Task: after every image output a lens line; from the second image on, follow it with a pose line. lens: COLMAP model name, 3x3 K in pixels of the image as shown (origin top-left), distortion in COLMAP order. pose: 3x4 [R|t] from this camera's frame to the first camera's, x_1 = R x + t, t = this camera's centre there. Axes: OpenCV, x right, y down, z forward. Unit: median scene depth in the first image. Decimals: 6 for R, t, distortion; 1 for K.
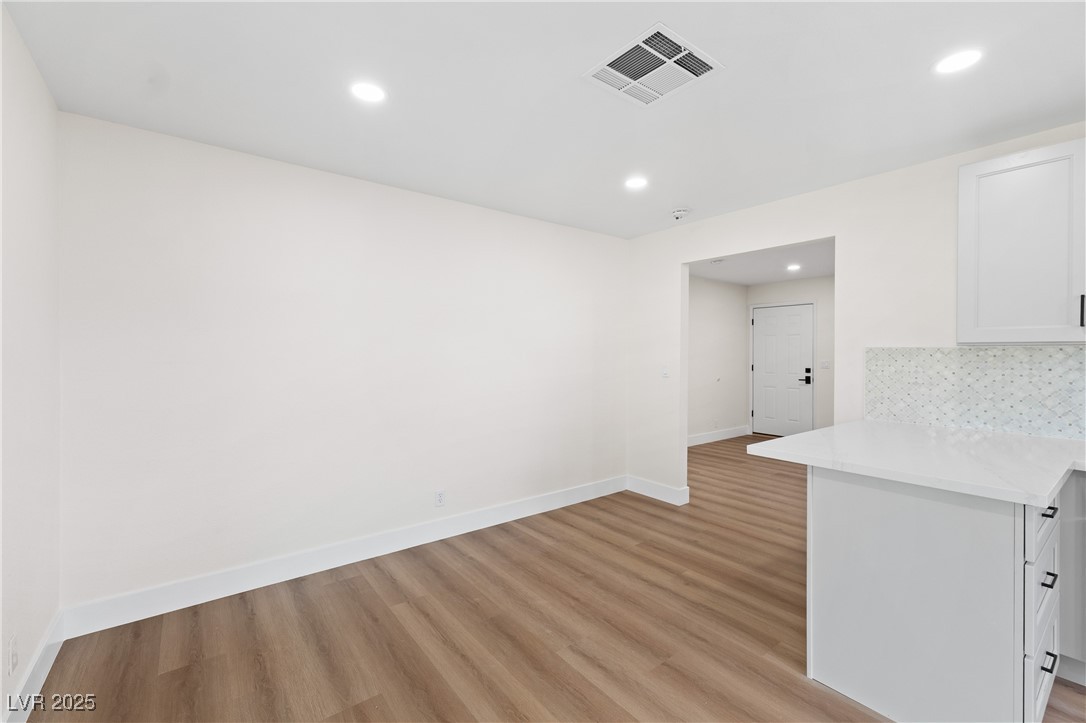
lens RADIAL K [[460.1, 0, 541.4], [0, 460.1, 357.5], [0, 0, 1]] dist [0.001685, -0.001601]
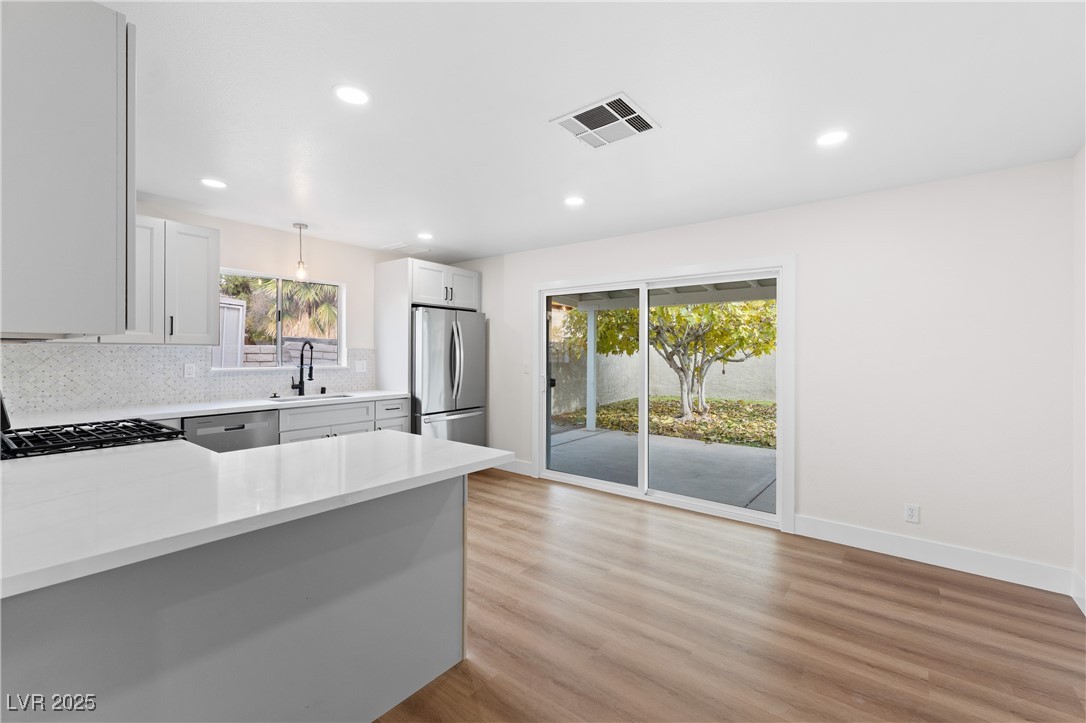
lens RADIAL K [[460.1, 0, 545.7], [0, 460.1, 354.2], [0, 0, 1]] dist [0.001685, -0.001601]
pose [[-0.966139, -0.004740, -0.257977, 0.639950], [-0.007279, 0.999934, 0.008888, -0.013219], [0.257918, 0.010465, -0.966110, 1.944240]]
